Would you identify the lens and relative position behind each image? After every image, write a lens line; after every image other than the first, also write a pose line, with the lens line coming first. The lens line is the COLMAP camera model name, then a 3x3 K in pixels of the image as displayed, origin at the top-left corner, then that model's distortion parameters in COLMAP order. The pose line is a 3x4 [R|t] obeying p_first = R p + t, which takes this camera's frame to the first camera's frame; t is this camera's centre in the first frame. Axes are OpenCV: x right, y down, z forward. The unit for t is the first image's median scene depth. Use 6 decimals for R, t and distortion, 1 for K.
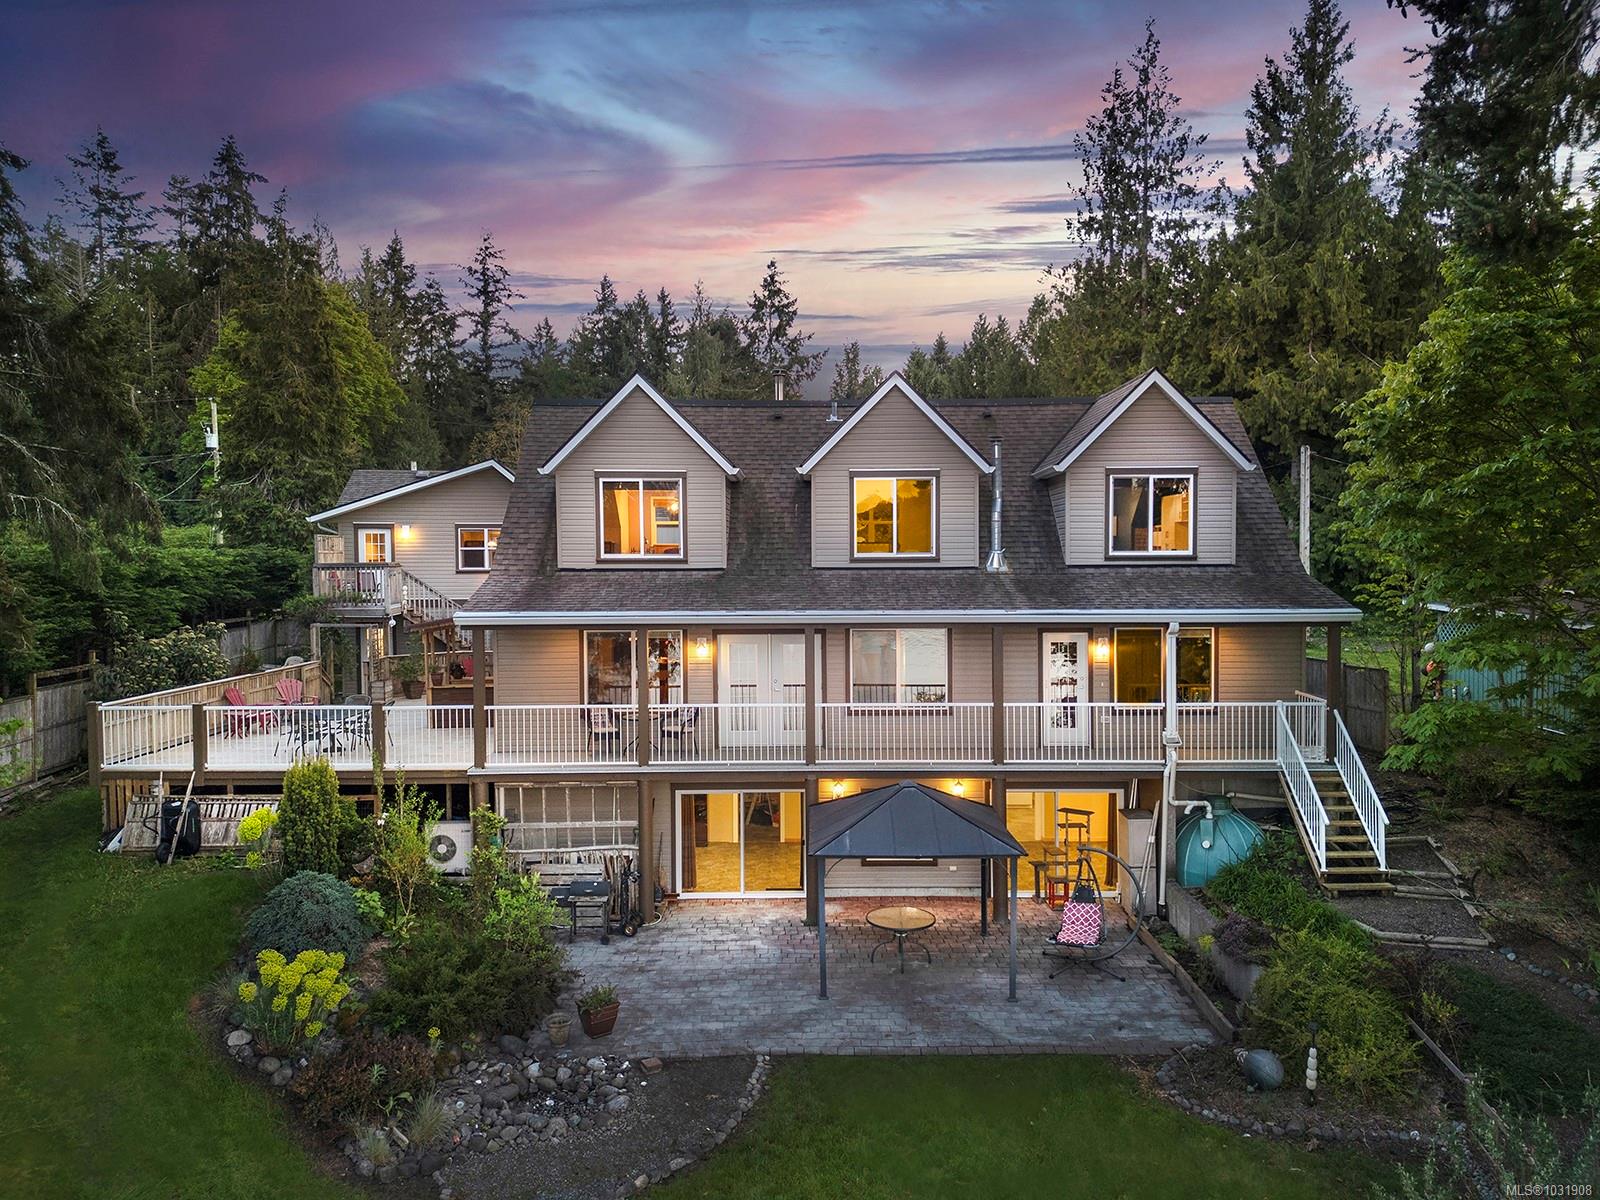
lens RADIAL K [[1119.8, 0, 789.7], [0, 1119.8, 614.2], [0, 0, 1]] dist [0.008740, -0.002973]
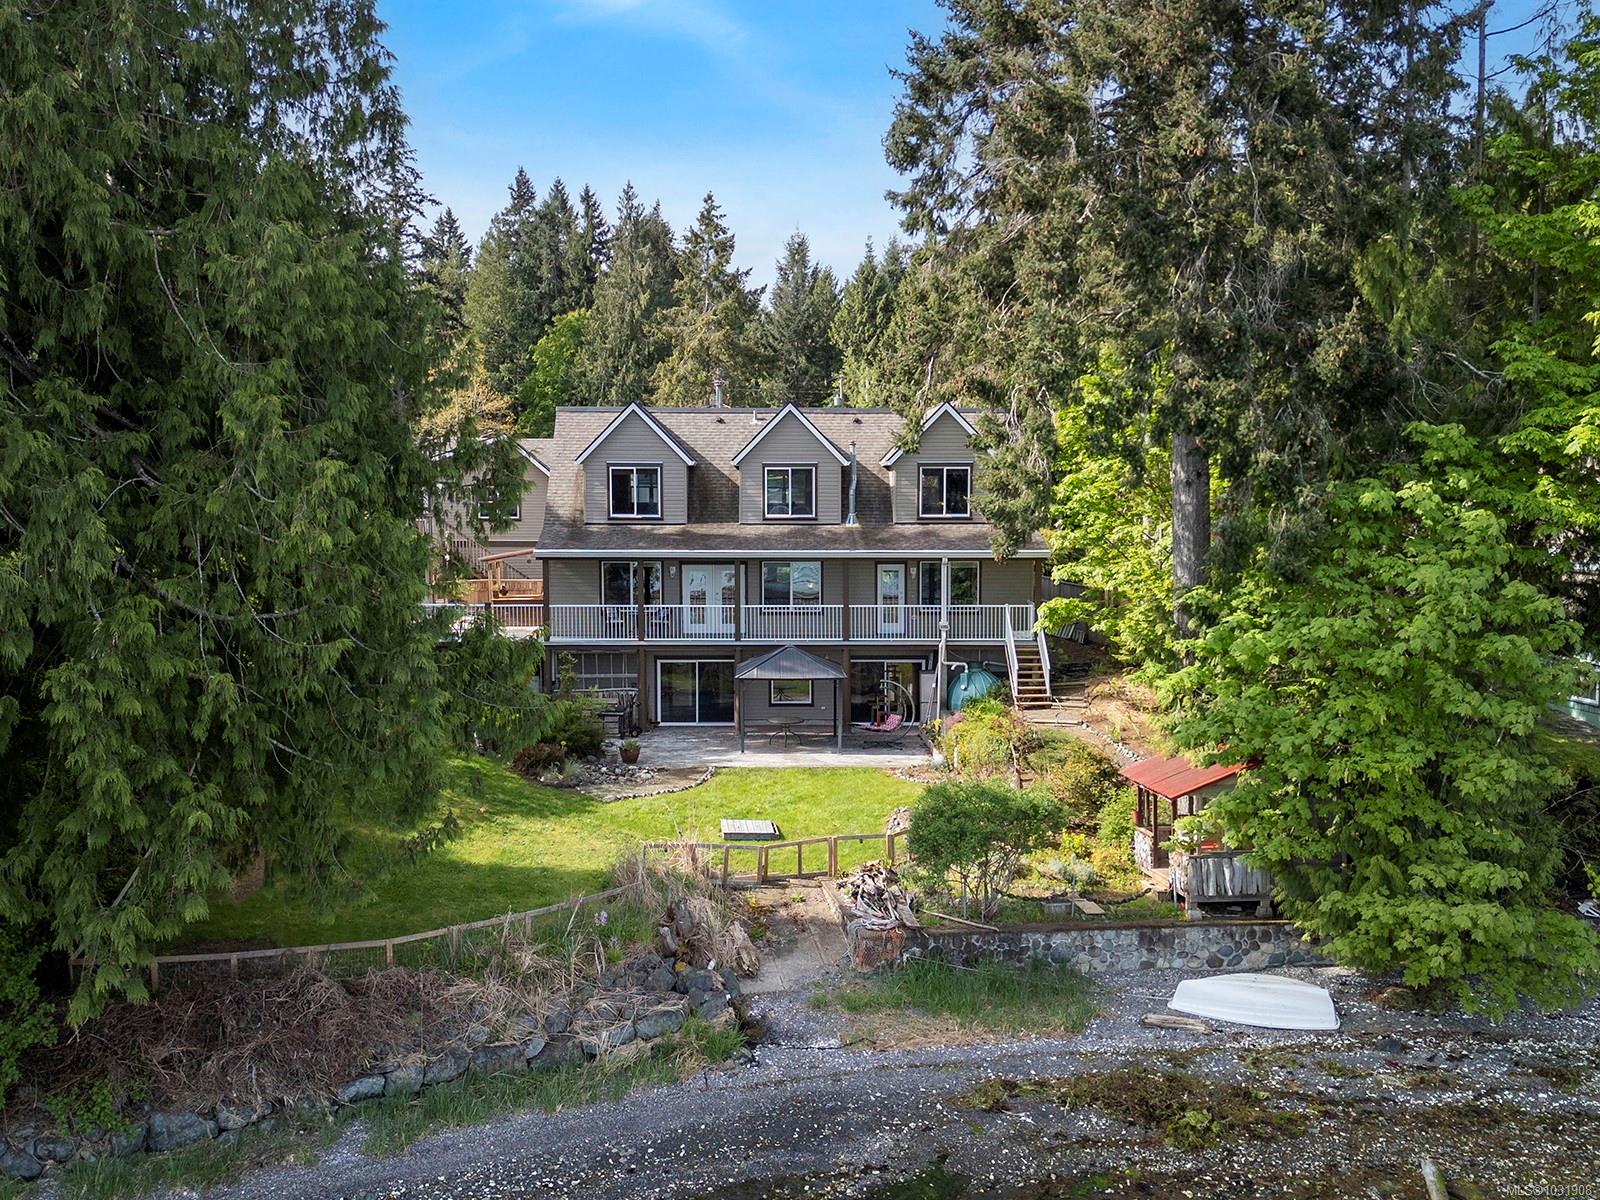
lens RADIAL K [[1398.6, 0, 755.9], [0, 1398.6, 677.3], [0, 0, 1]] dist [0.014135, -0.021051]
pose [[0.999772, 0.003618, 0.021053, 0.002025], [-0.005488, 0.995977, 0.089443, -0.002981], [-0.020644, -0.089538, 0.995769, -1.115857]]
